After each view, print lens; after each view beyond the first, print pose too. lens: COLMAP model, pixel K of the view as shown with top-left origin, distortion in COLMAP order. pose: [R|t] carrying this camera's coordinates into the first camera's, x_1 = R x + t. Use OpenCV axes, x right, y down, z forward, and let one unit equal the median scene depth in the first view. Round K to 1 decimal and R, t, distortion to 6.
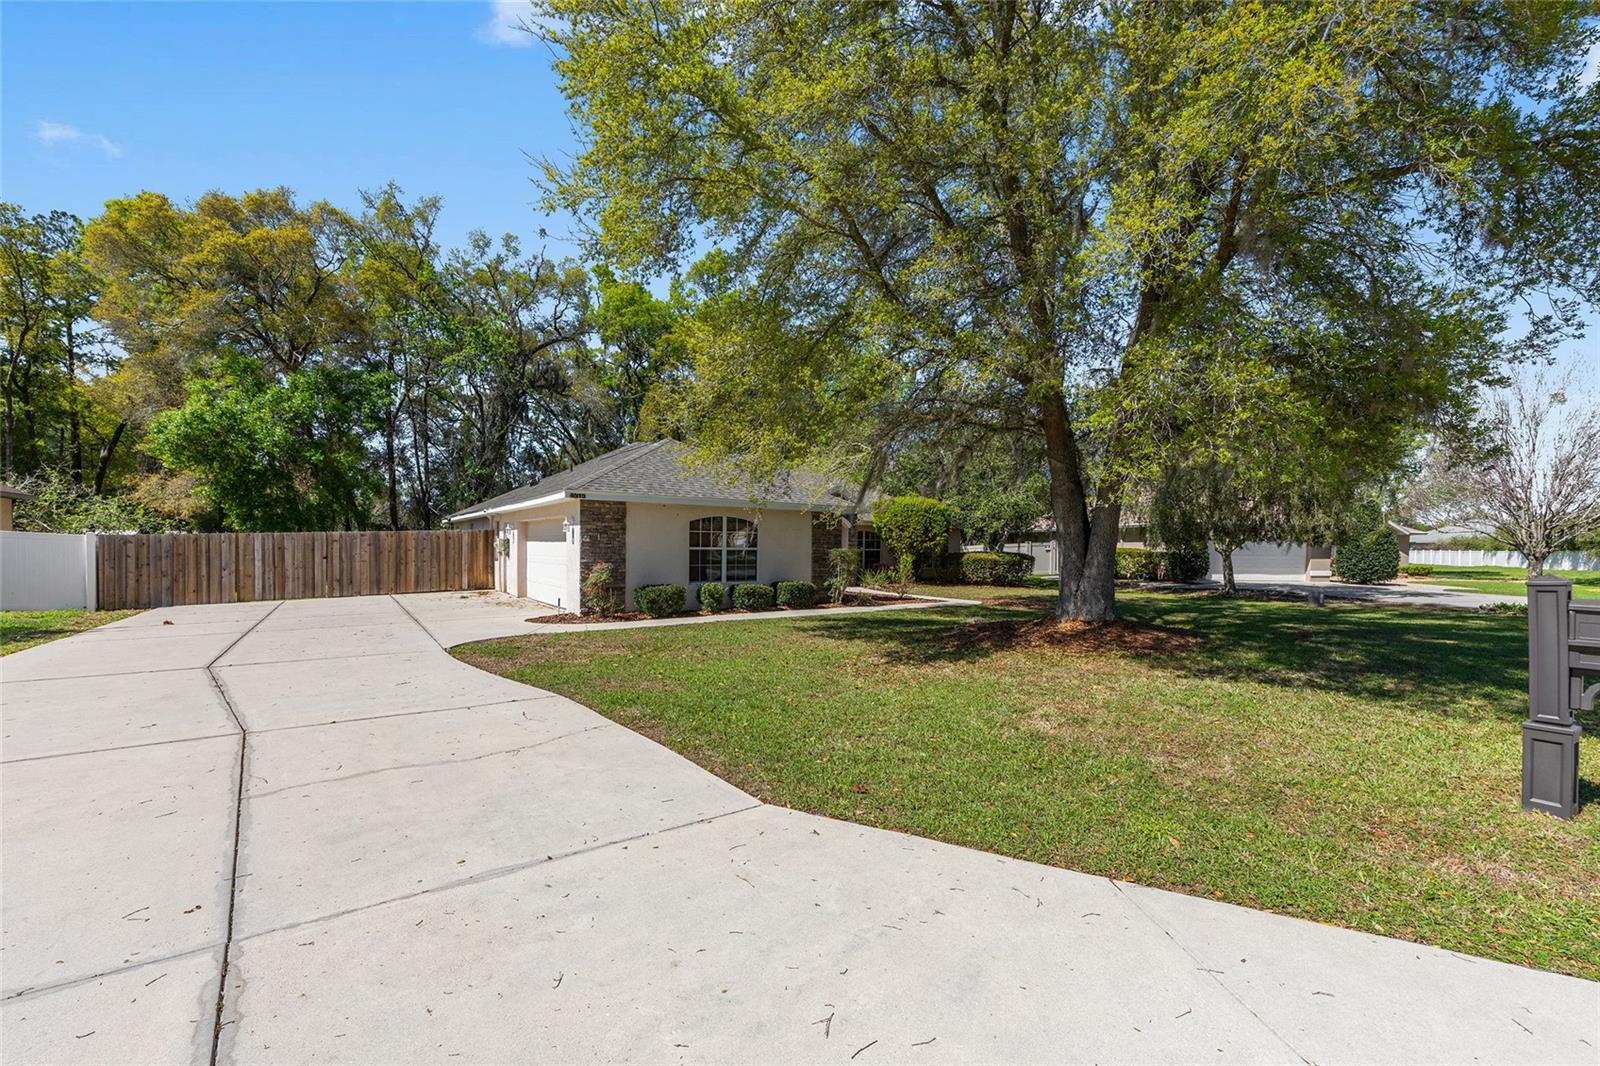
lens RADIAL K [[644.9, 0, 802.9], [0, 644.9, 542.0], [0, 0, 1]] dist [-0.001143, -0.000049]
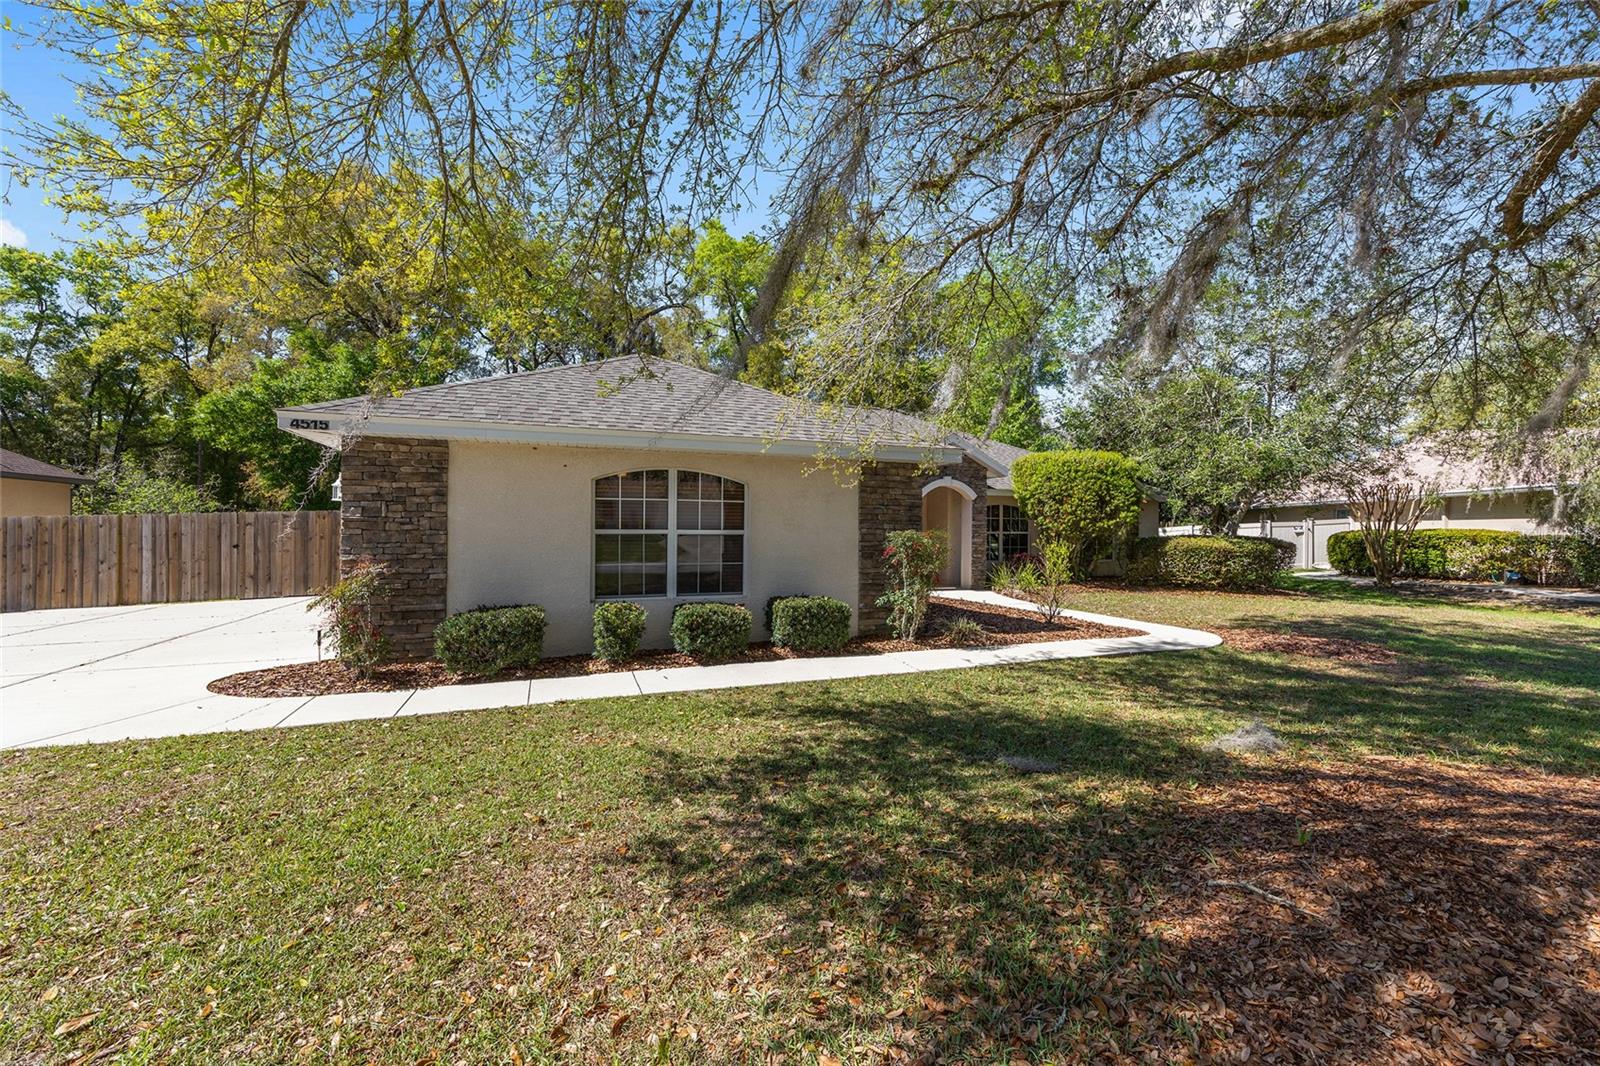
lens RADIAL K [[642.2, 0, 801.1], [0, 642.2, 527.2], [0, 0, 1]] dist [-0.001322, -0.000031]
pose [[0.967362, -0.006113, -0.253326, 0.093565], [0.006675, 0.999977, 0.001359, 0.005342], [0.253312, -0.003005, 0.967380, 0.452147]]
